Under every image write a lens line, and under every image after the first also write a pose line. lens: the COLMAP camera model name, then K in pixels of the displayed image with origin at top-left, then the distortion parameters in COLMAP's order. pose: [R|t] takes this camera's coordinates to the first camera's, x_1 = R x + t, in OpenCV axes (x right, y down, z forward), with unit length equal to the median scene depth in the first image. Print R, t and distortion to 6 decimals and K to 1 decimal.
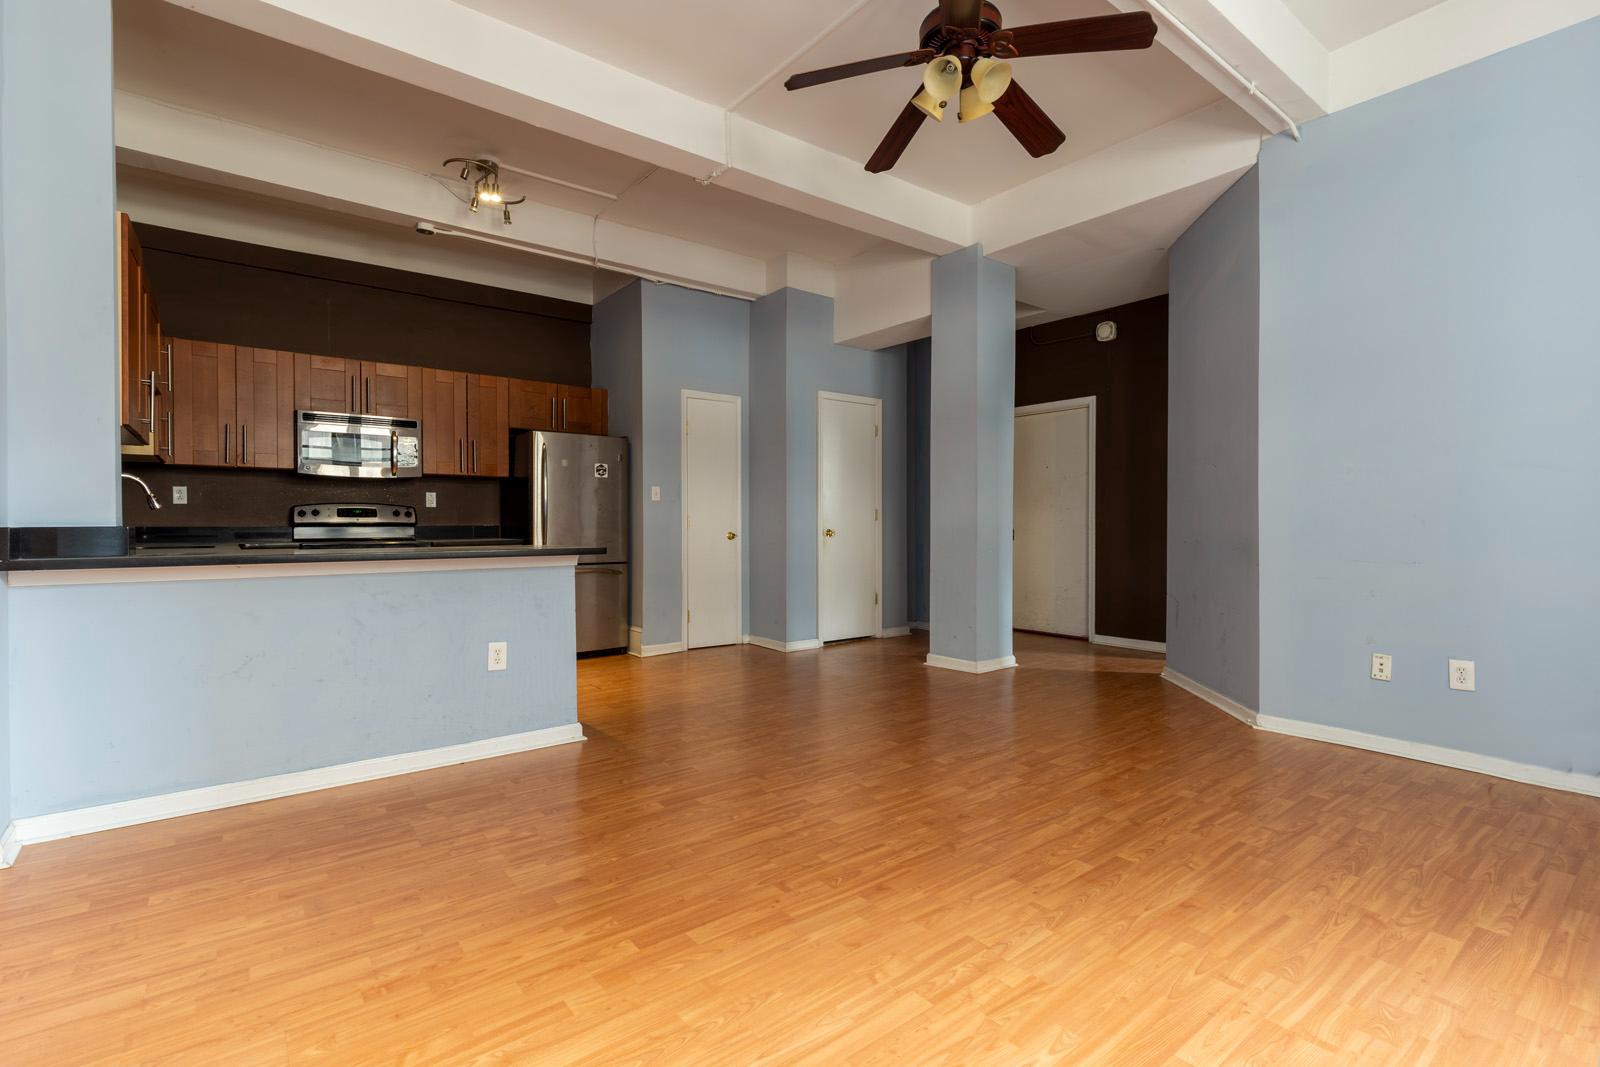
lens RADIAL K [[742.5, 0, 798.1], [0, 742.5, 531.8], [0, 0, 1]] dist [0.007038, -0.000693]
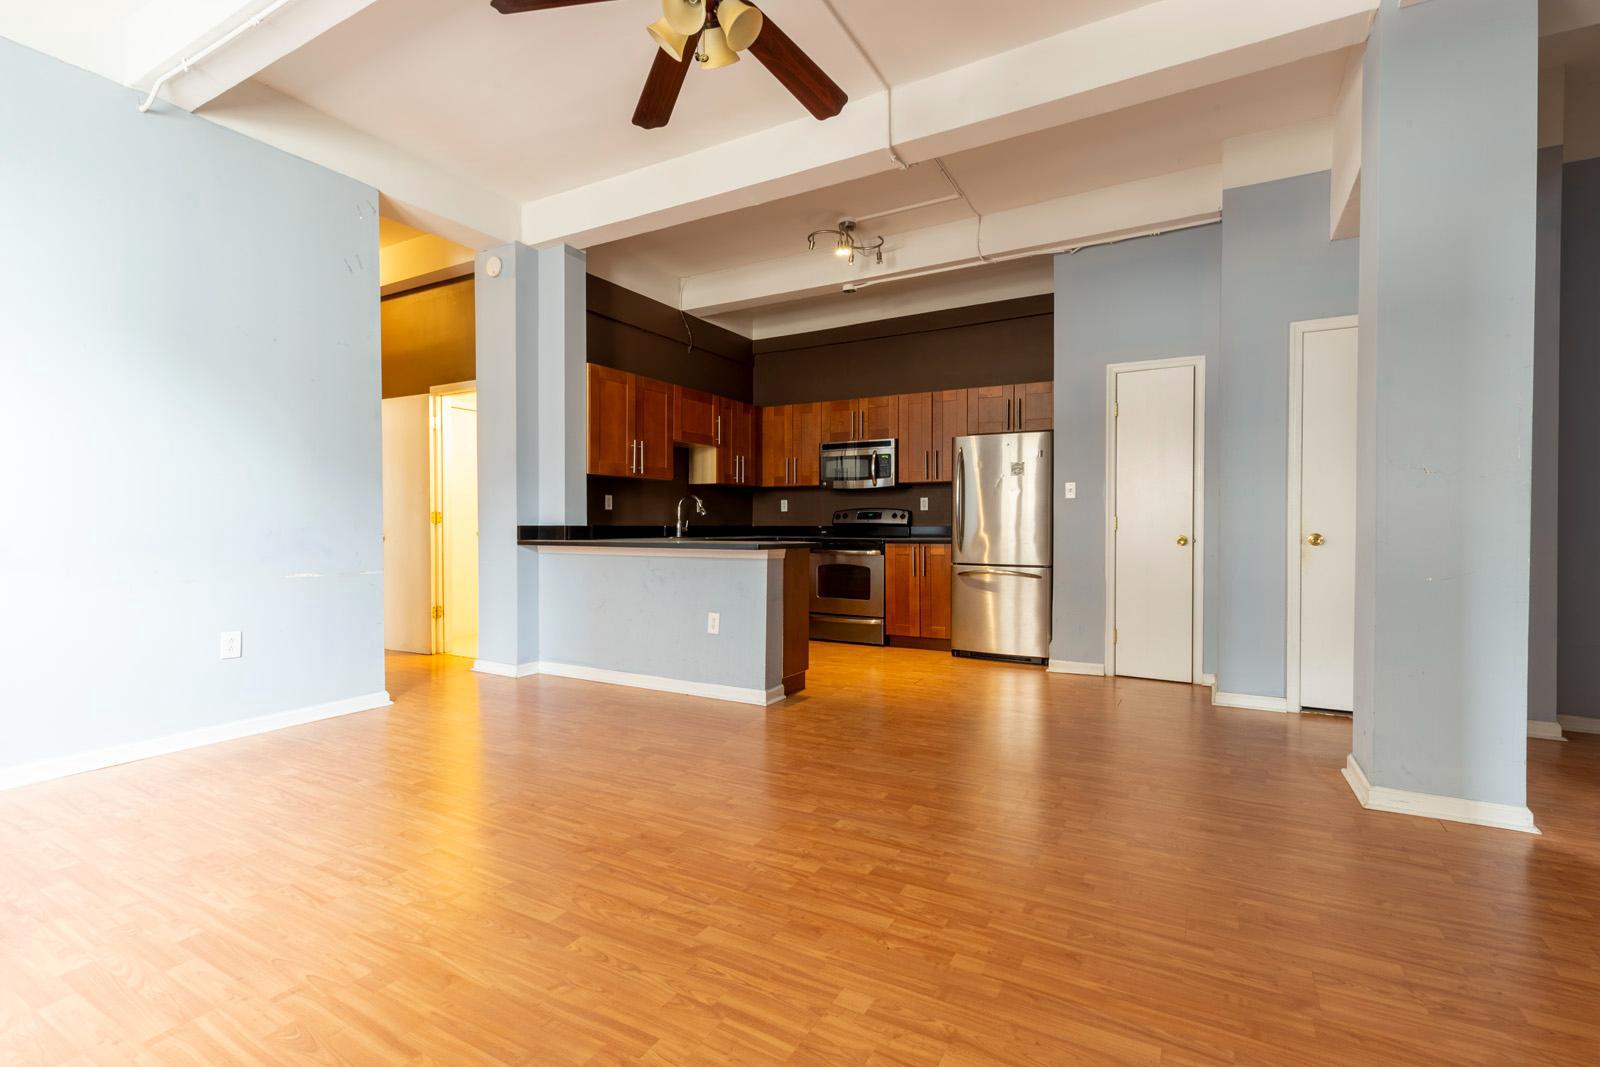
lens RADIAL K [[742.5, 0, 798.1], [0, 742.5, 531.8], [0, 0, 1]] dist [0.007038, -0.000693]
pose [[0.372113, 0.010470, -0.928129, 0.964369], [-0.011052, 0.999915, 0.006848, -0.008831], [0.928122, 0.007709, 0.372197, 0.699297]]
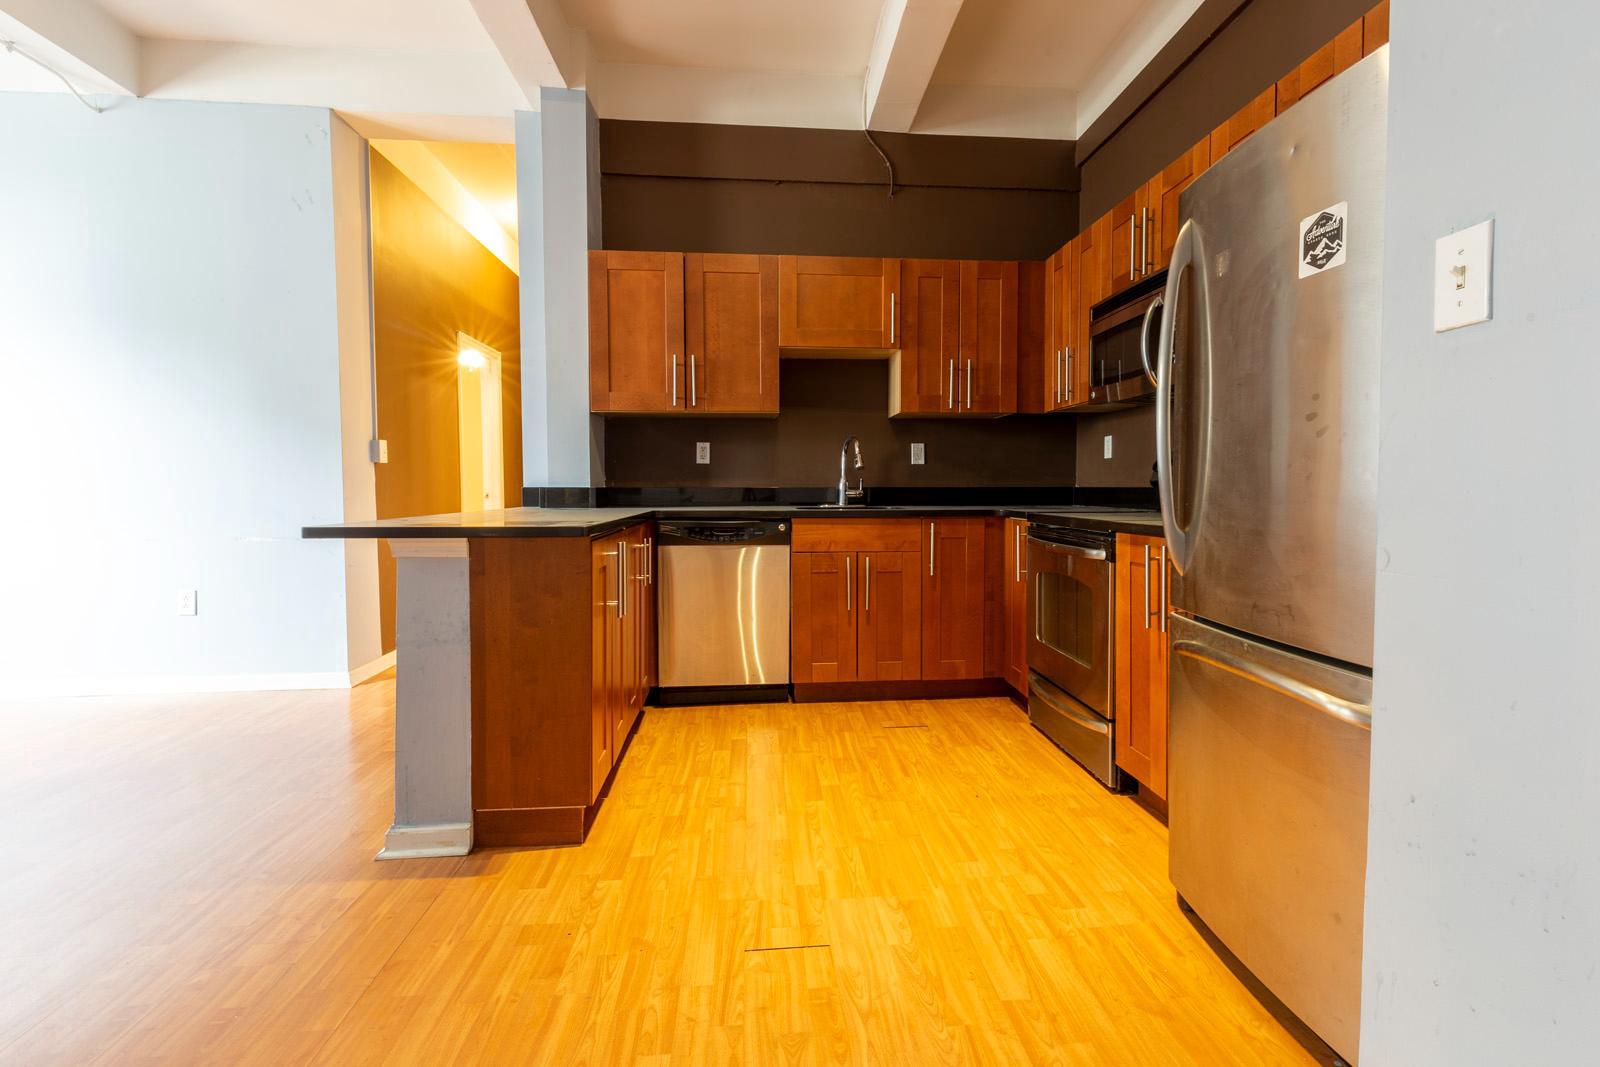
lens RADIAL K [[752.9, 0, 805.7], [0, 752.9, 517.4], [0, 0, 1]] dist [0.000165, -0.000279]
pose [[-0.543334, 0.037774, -0.838667, 0.033906], [-0.005913, 0.998790, 0.048817, -0.018502], [0.839496, 0.031483, -0.542453, 1.819325]]
